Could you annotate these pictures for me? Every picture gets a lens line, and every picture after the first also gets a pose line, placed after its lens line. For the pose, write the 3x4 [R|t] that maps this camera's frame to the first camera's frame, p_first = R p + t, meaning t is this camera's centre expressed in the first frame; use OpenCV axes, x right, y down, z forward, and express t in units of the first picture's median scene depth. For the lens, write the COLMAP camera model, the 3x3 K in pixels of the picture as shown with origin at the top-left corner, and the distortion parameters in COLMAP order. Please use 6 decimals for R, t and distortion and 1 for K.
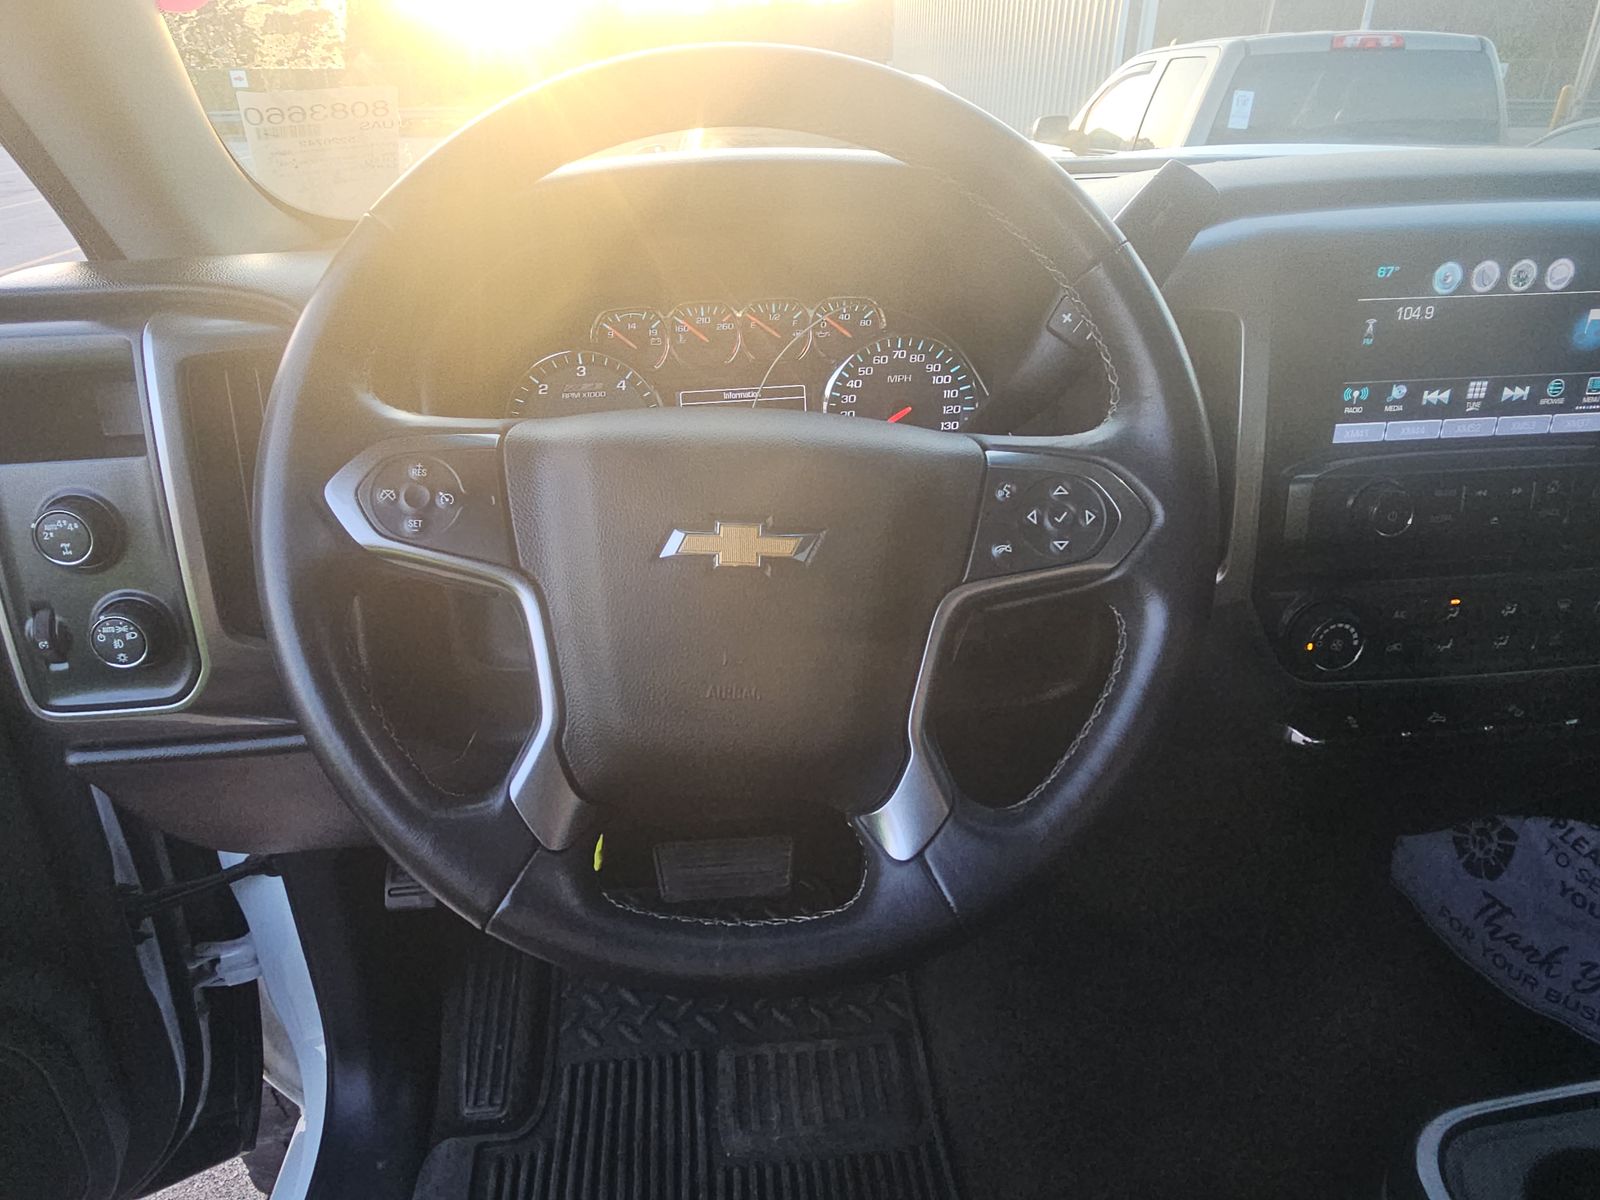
lens RADIAL K [[1036.9, 0, 800.0], [0, 1036.9, 600.0], [0, 0, 1]] dist [-0.002075, -0.002544]
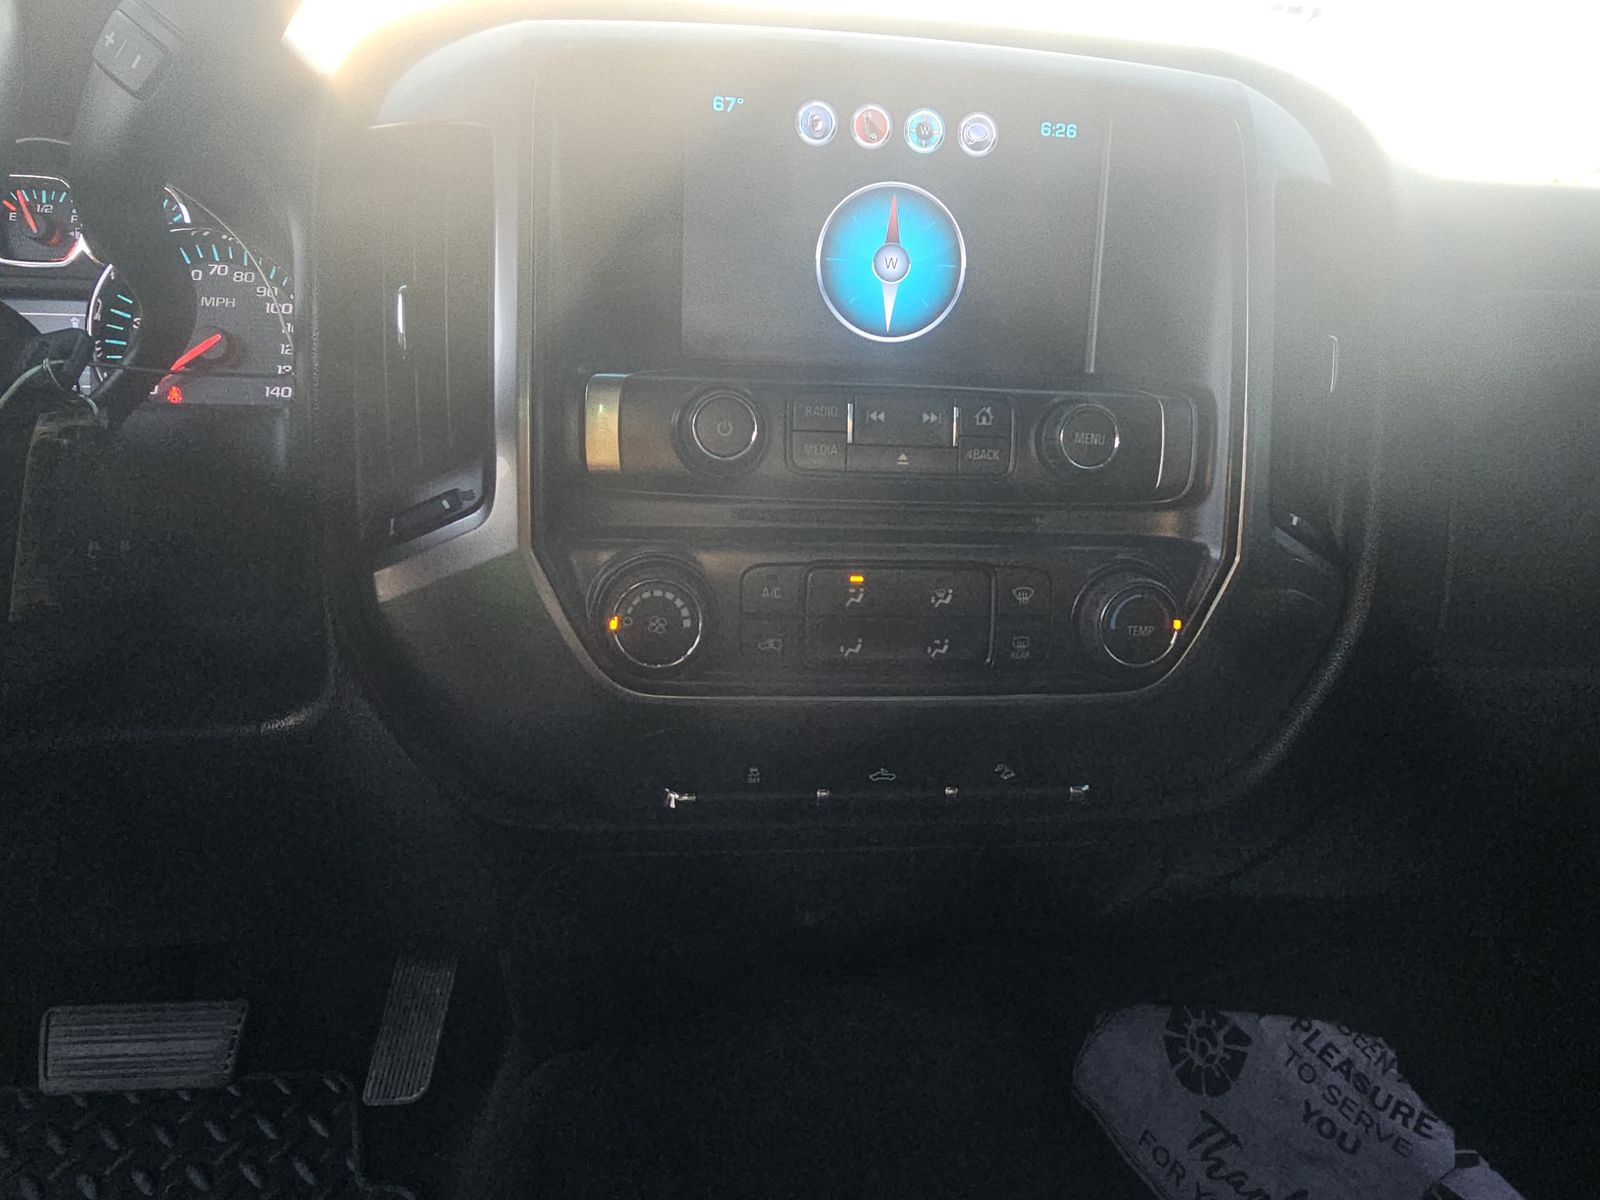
lens RADIAL K [[1036.9, 0, 800.0], [0, 1036.9, 600.0], [0, 0, 1]] dist [-0.002075, -0.002544]
pose [[0.997115, 0.049272, 0.057744, 0.294334], [-0.035659, 0.975588, -0.216696, 0.085980], [-0.067011, 0.214012, 0.974530, 0.182838]]
